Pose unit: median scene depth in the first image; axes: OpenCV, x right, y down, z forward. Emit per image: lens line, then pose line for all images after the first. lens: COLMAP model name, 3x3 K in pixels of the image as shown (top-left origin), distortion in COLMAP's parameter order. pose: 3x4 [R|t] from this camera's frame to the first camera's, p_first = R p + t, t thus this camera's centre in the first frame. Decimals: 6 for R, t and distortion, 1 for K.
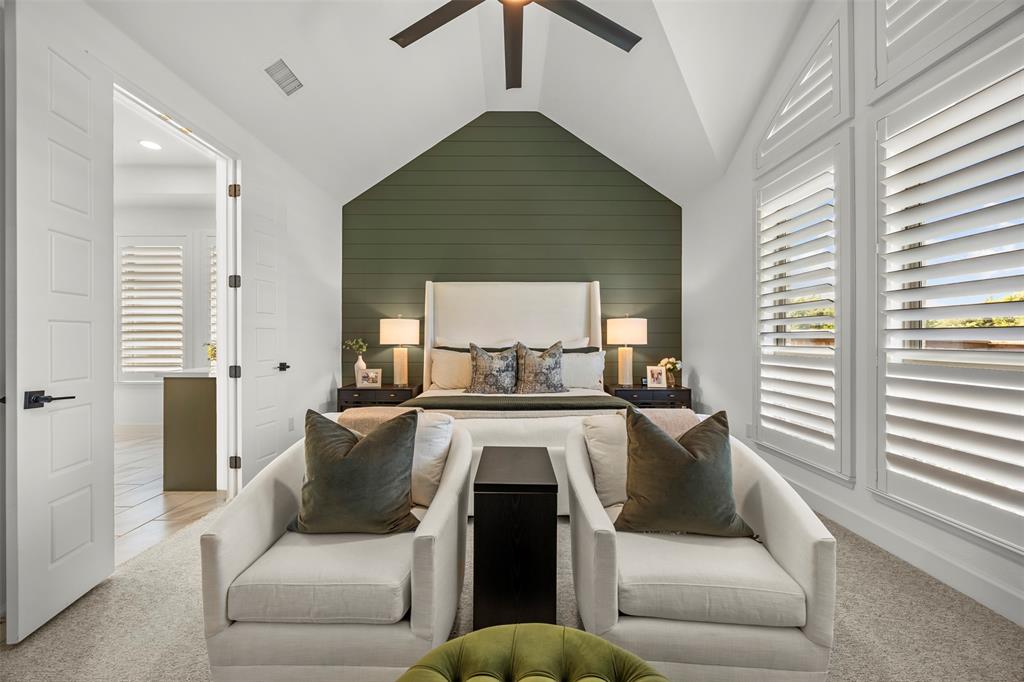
lens RADIAL K [[391.4, 0, 509.8], [0, 391.4, 334.5], [0, 0, 1]] dist [-0.001480, -0.000192]
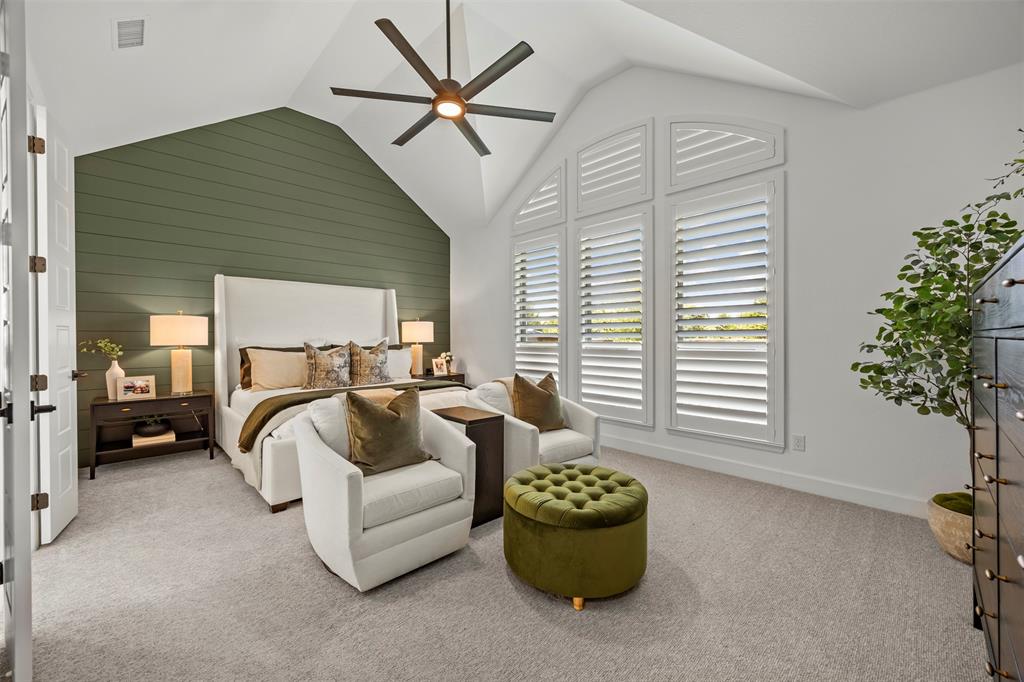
lens RADIAL K [[391.4, 0, 509.8], [0, 391.4, 334.5], [0, 0, 1]] dist [-0.001480, -0.000192]
pose [[0.734324, 0.001999, 0.678796, -0.338900], [-0.003815, 0.999992, 0.001182, -0.002537], [-0.678788, -0.003458, 0.734326, -0.119686]]
